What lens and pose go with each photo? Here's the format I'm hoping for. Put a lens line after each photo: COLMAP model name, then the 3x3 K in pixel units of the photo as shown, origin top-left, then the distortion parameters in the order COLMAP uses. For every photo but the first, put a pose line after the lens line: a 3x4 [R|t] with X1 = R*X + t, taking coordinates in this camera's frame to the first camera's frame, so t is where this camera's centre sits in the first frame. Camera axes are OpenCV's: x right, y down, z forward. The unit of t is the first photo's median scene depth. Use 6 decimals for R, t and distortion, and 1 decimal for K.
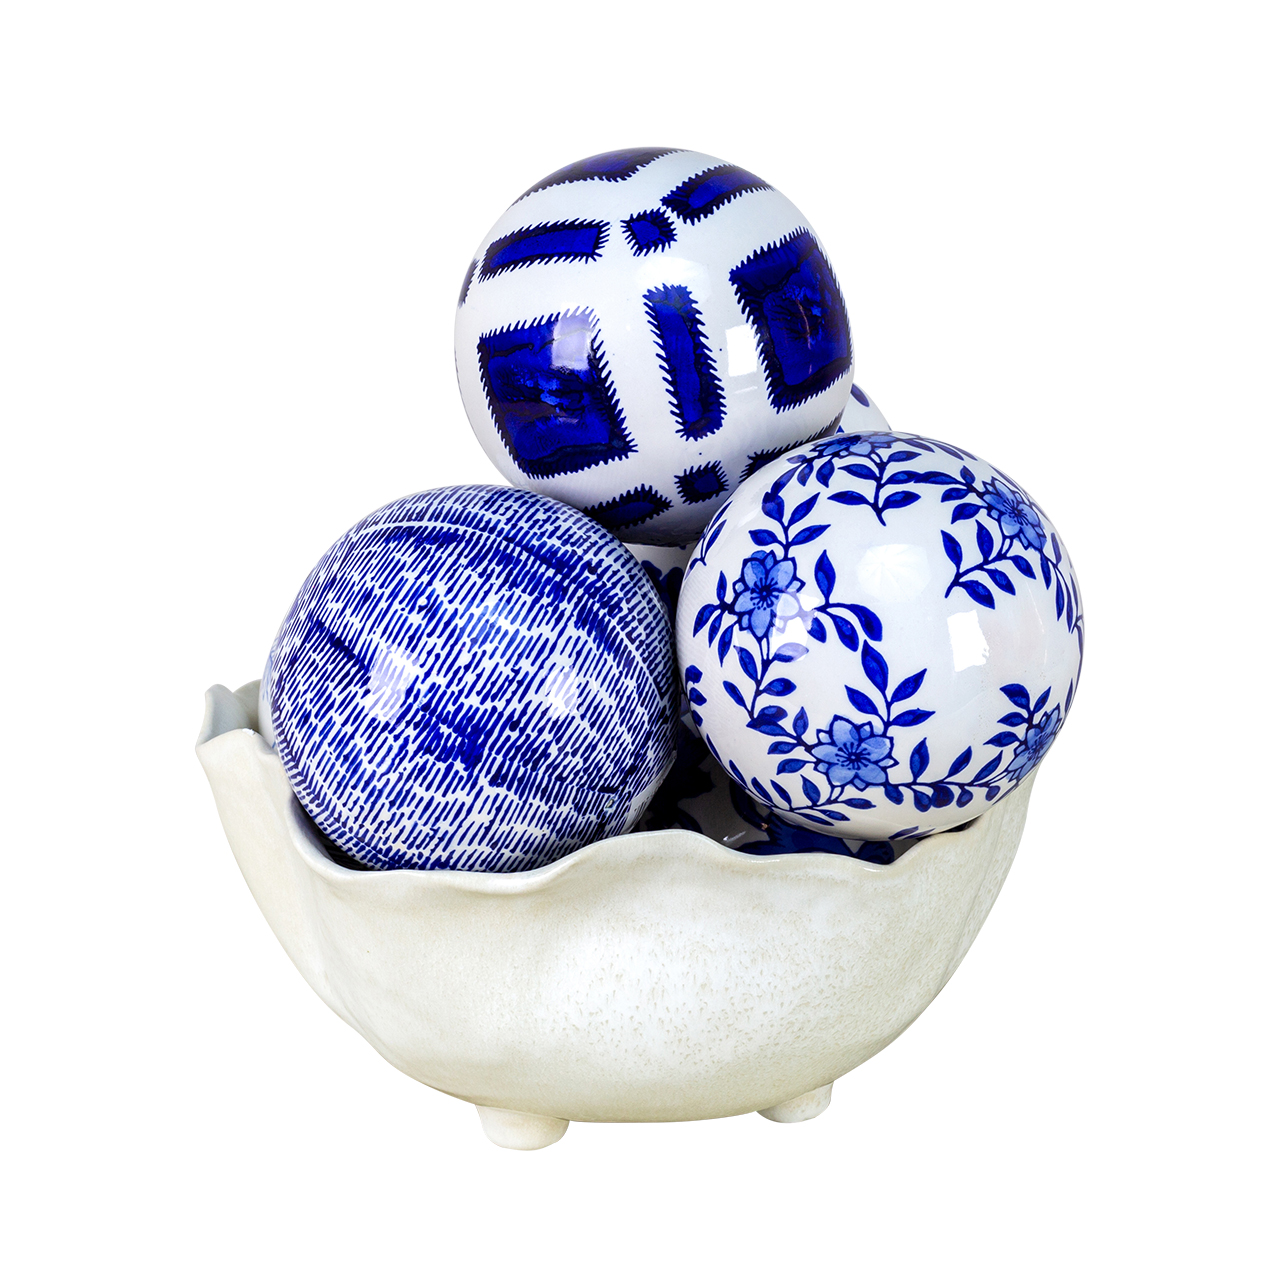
lens RADIAL K [[2960.1, 0, 640.0], [0, 2960.1, 640.0], [0, 0, 1]] dist [0.045026, 0.525134]
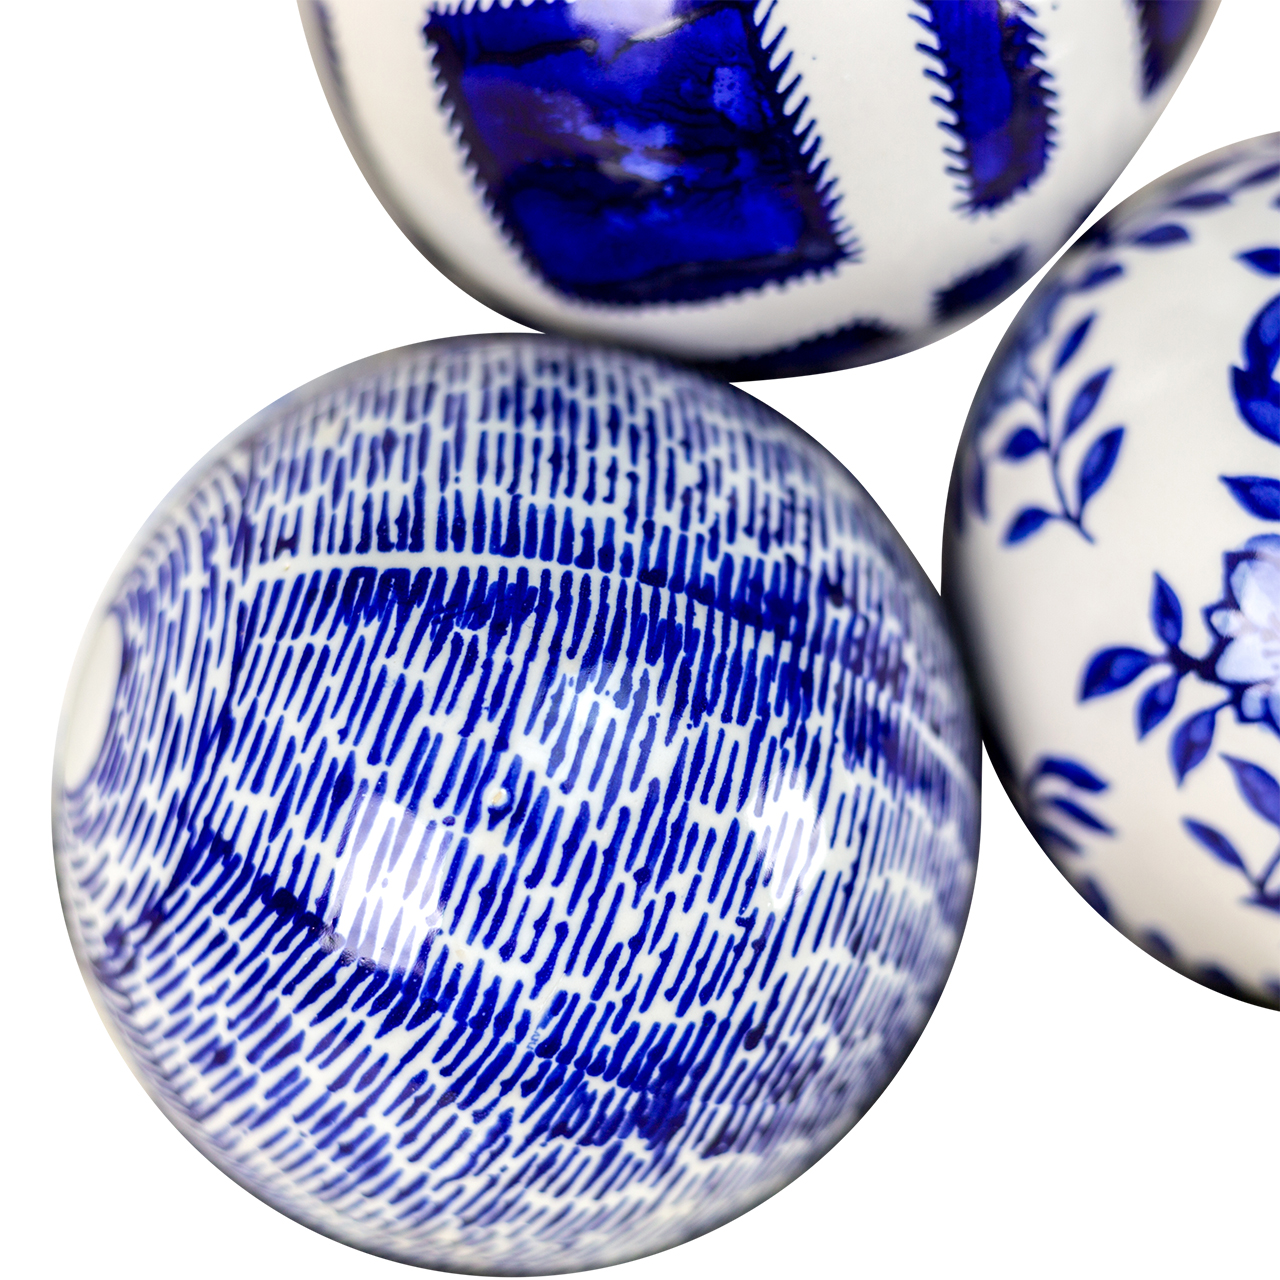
lens RADIAL K [[2960.1, 0, 640.0], [0, 2960.1, 640.0], [0, 0, 1]] dist [0.045026, 0.525134]
pose [[0.965568, -0.179320, 0.188472, -0.126477], [0.107991, 0.935393, 0.336717, -0.166136], [-0.236676, -0.304769, 0.922551, 0.630079]]
